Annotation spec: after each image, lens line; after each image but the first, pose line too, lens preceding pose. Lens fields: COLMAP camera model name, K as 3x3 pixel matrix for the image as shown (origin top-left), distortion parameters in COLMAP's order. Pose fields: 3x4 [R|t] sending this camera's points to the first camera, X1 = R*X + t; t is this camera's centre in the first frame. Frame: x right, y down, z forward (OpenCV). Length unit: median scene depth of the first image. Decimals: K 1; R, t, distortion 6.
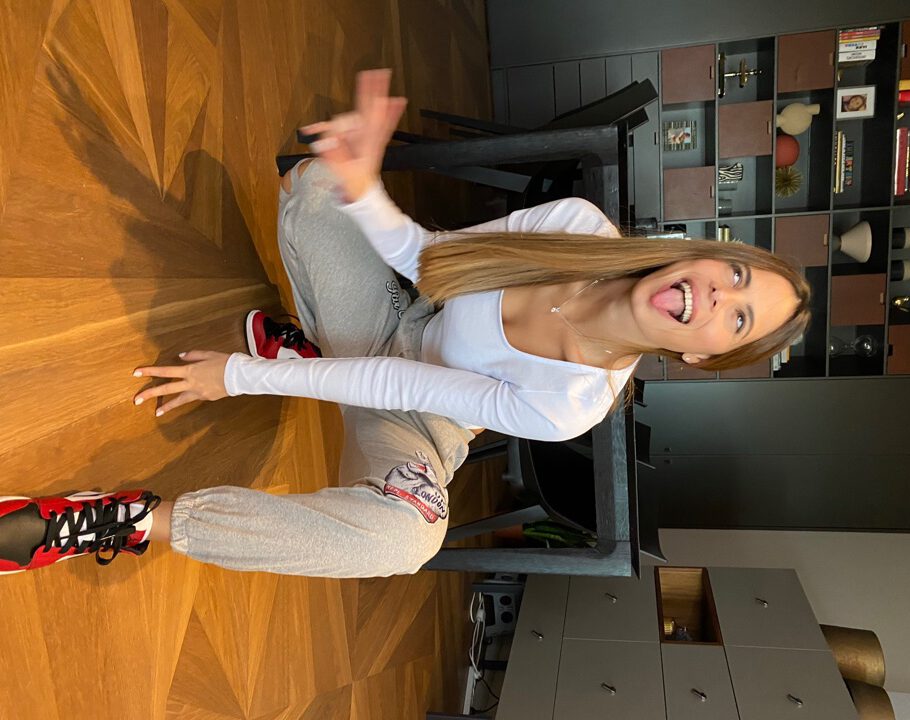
lens RADIAL K [[731.5, 0, 459.8], [0, 731.5, 353.5], [0, 0, 1]] dist [-0.004172, 0.003224]
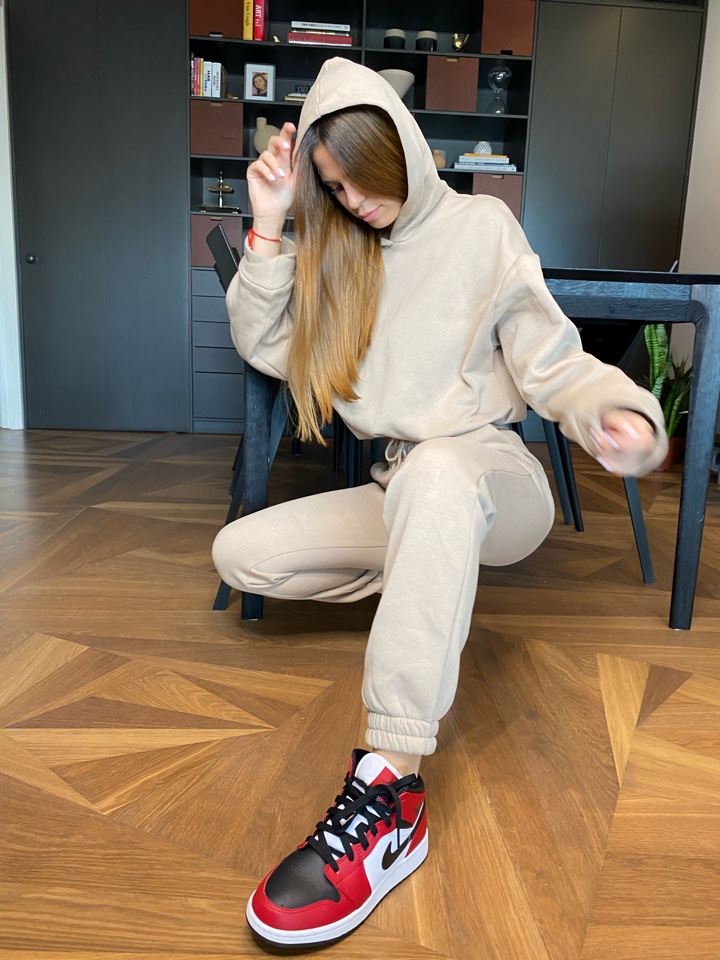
lens RADIAL K [[732.9, 0, 354.3], [0, 732.9, 483.8], [0, 0, 1]] dist [0.000190, -0.002547]
pose [[0.101209, -0.994612, 0.022447, -0.031317], [0.983484, 0.096623, -0.153045, 0.000920], [0.150052, 0.037566, 0.987964, 0.021129]]
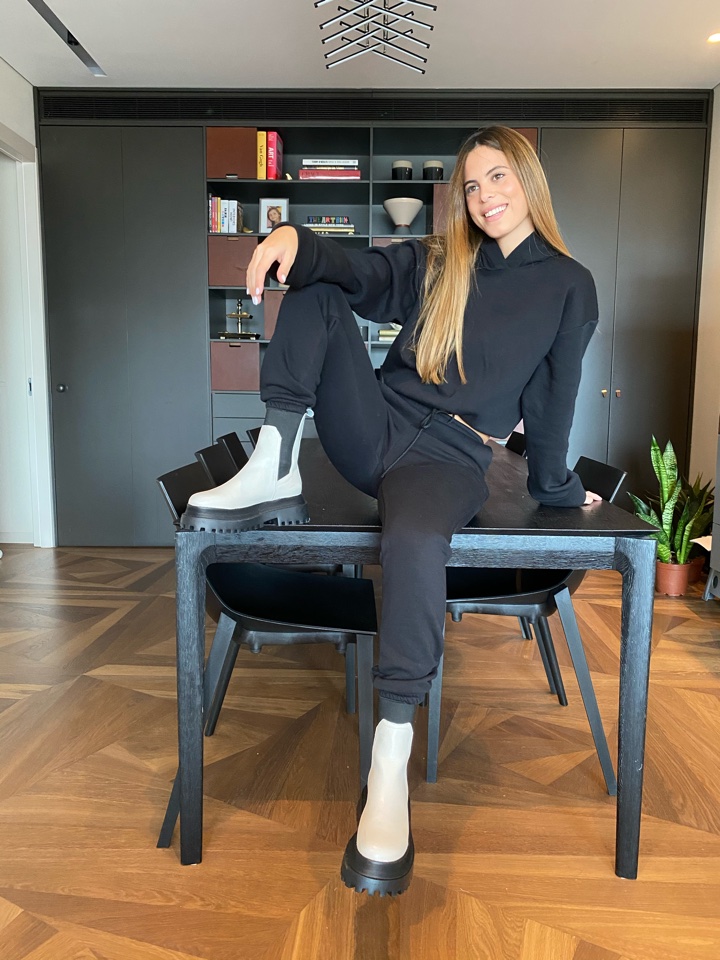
lens RADIAL K [[732.9, 0, 362.5], [0, 732.9, 474.3], [0, 0, 1]] dist [0.000190, -0.002547]
pose [[0.089408, -0.992547, 0.082803, 0.085885], [0.970534, 0.068144, -0.231128, 0.062409], [0.223762, 0.101027, 0.969394, 0.016321]]
